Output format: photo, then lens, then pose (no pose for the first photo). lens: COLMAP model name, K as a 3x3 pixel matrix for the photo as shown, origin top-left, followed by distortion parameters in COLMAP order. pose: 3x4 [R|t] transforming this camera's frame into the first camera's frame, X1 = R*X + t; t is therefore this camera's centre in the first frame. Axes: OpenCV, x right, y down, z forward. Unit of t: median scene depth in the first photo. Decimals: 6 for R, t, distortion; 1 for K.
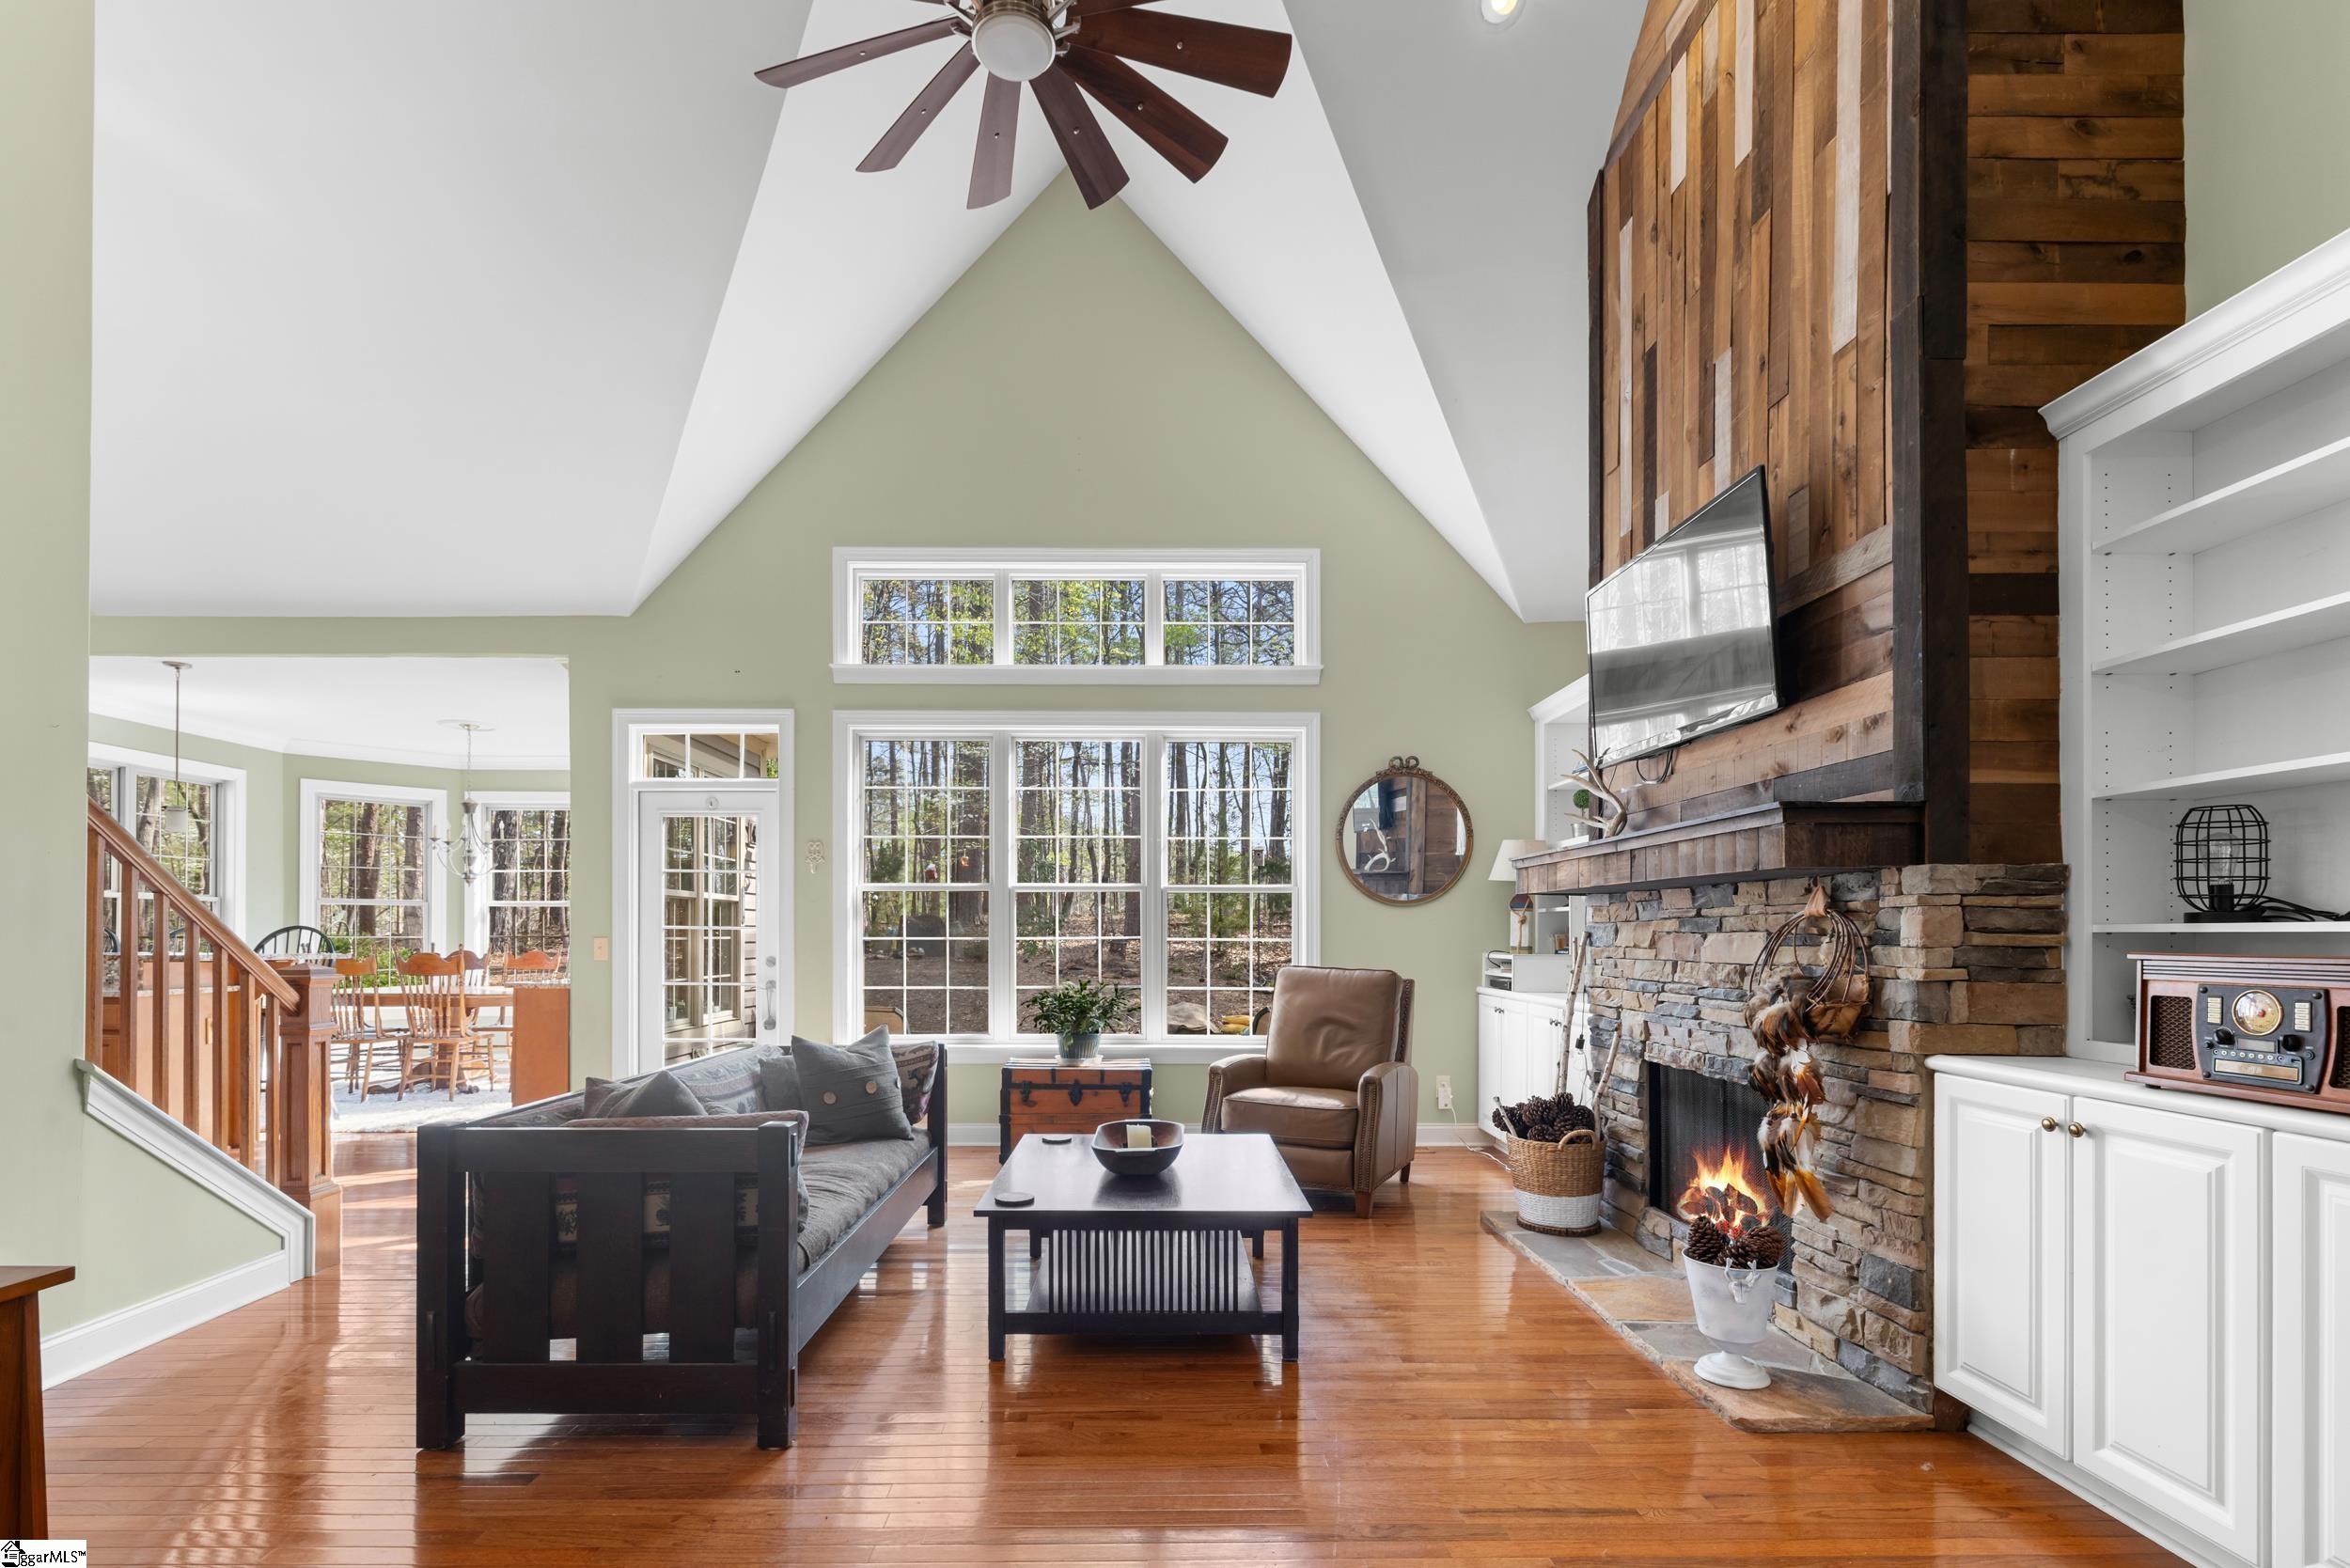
lens RADIAL K [[1020.7, 0, 1111.9], [0, 1020.7, 924.8], [0, 0, 1]] dist [-0.000976, -0.000701]
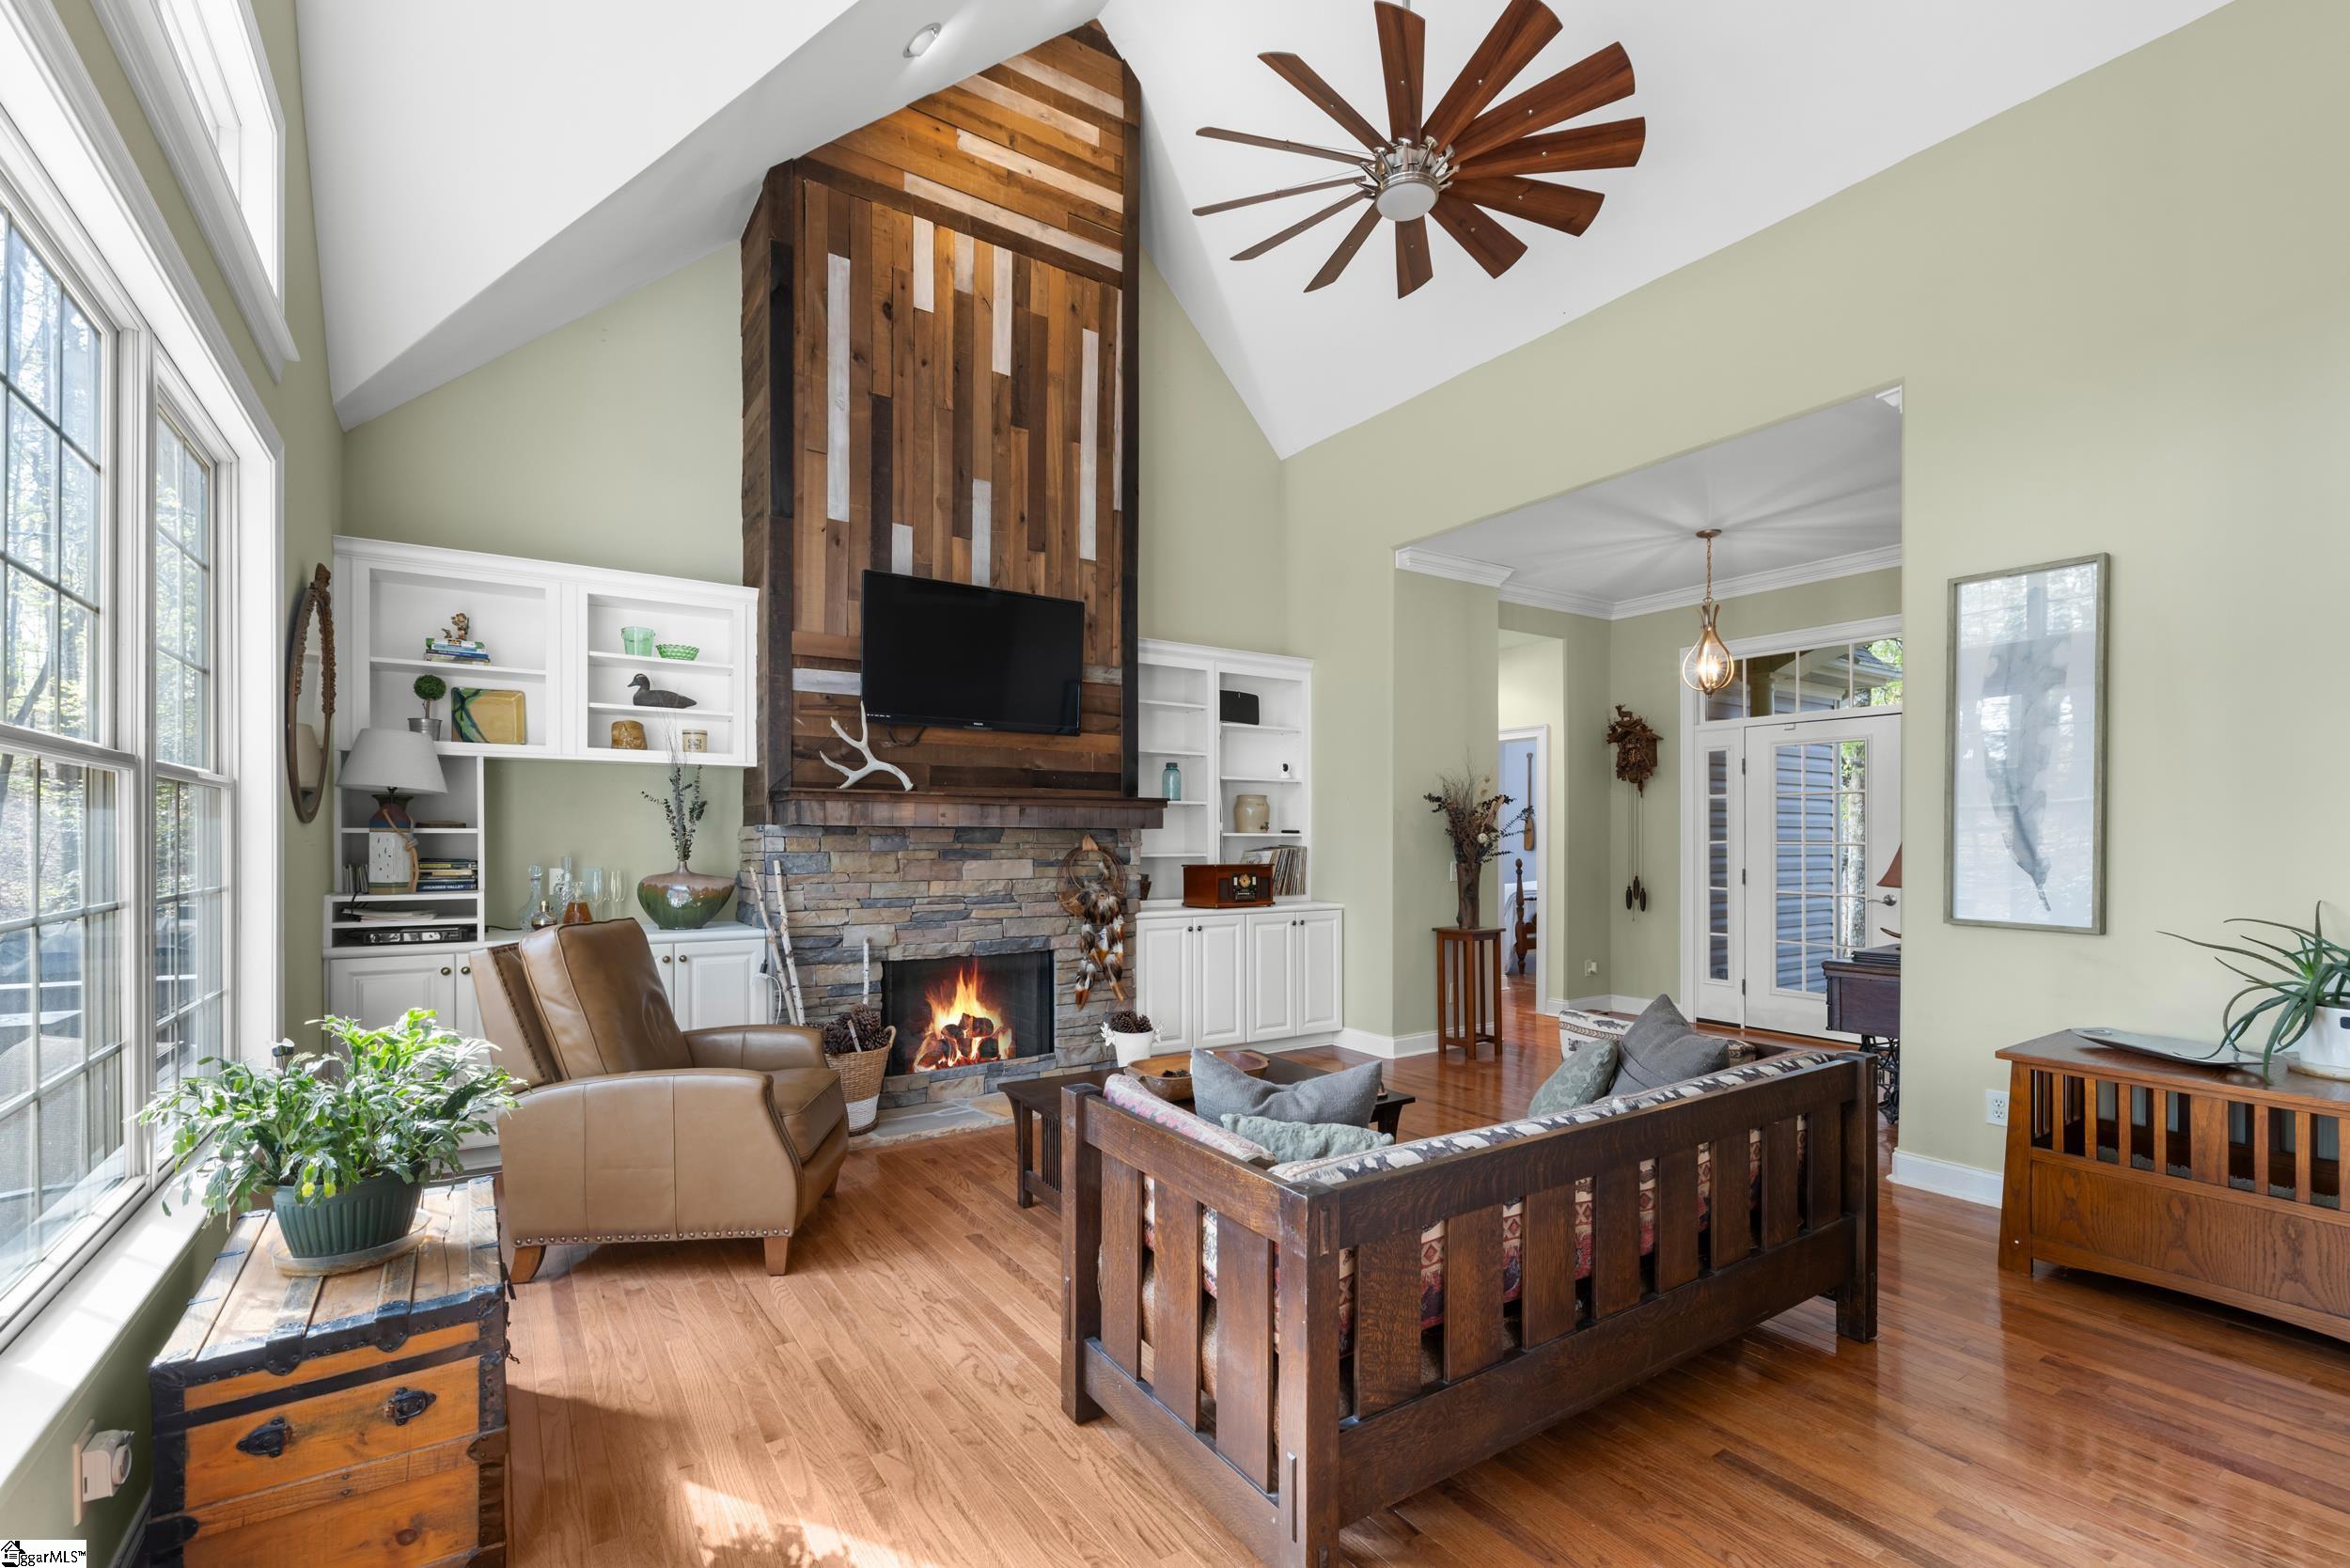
lens RADIAL K [[1020.7, 0, 1168.8], [0, 1020.7, 837.5], [0, 0, 1]] dist [-0.000976, -0.000701]
pose [[-0.553995, 0.000832, 0.832519, -0.872422], [-0.009853, 0.999923, -0.007557, -0.017598], [-0.832461, -0.012389, -0.553944, 1.701071]]
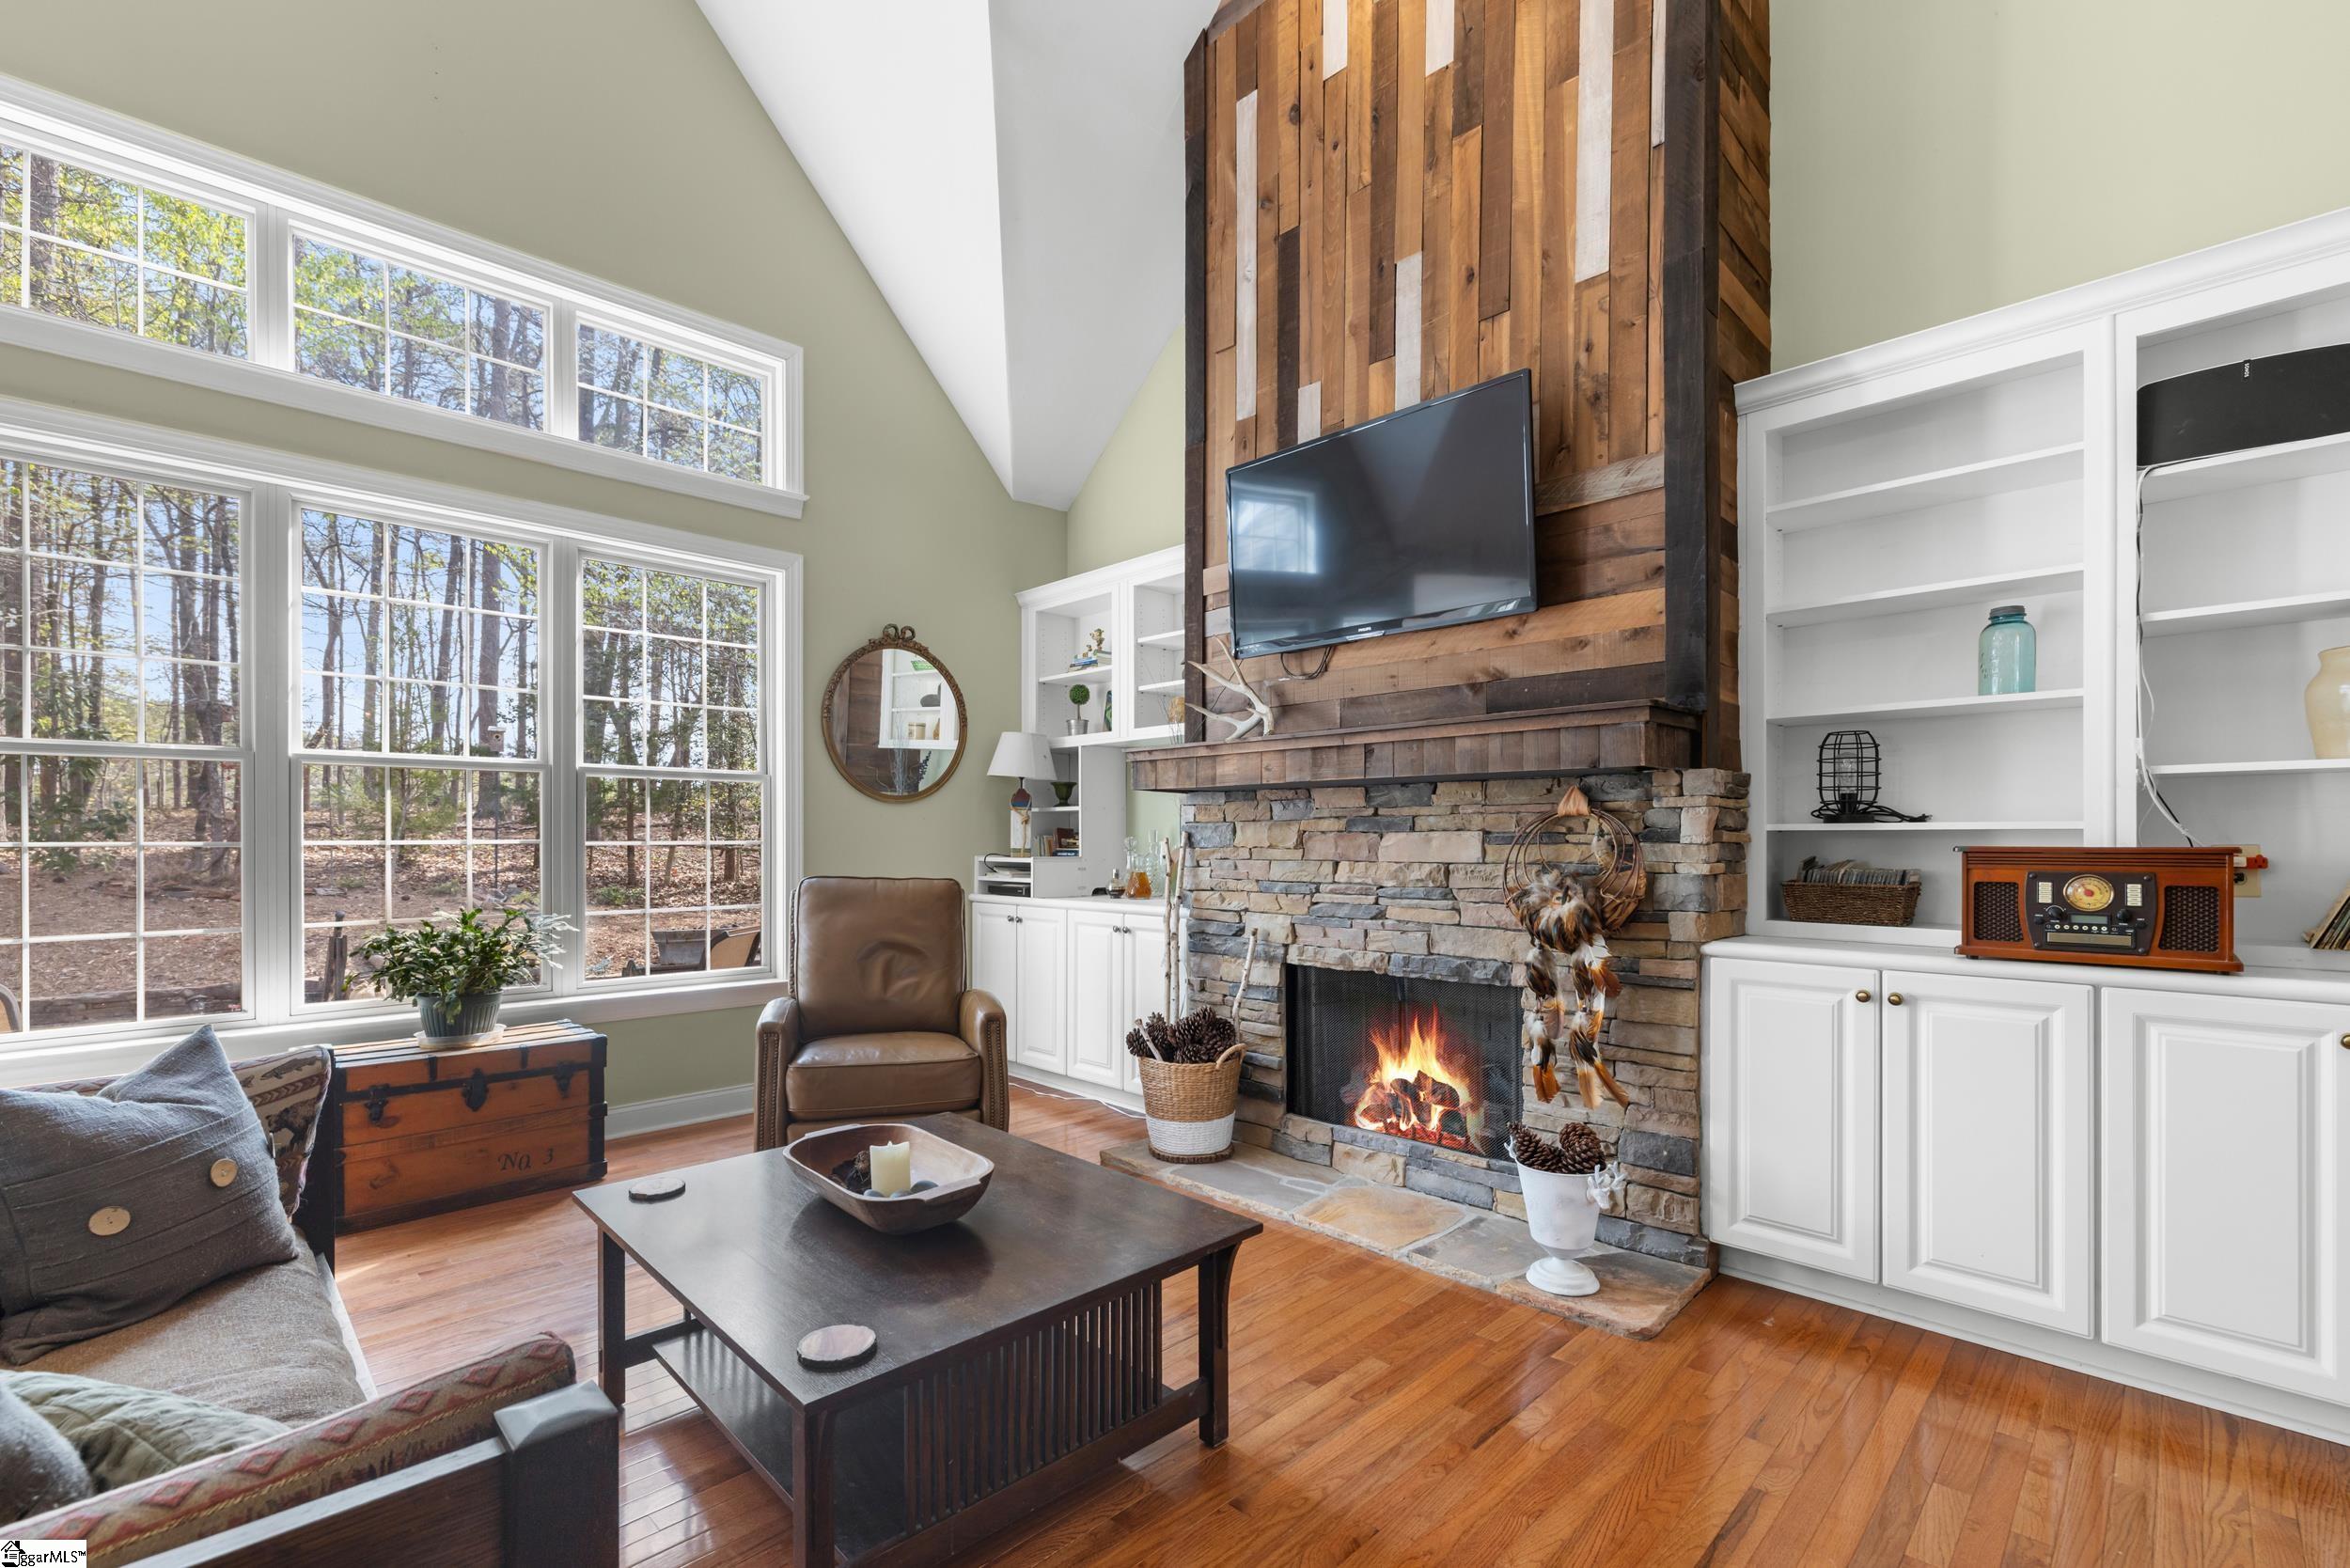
lens RADIAL K [[1020.7, 0, 1099.2], [0, 1020.7, 834.6], [0, 0, 1]] dist [-0.000976, -0.000701]
pose [[0.722264, 0.000258, 0.691618, -0.334991], [-0.004619, 0.999979, 0.004450, 0.007691], [-0.691602, -0.006408, 0.722250, 0.510115]]
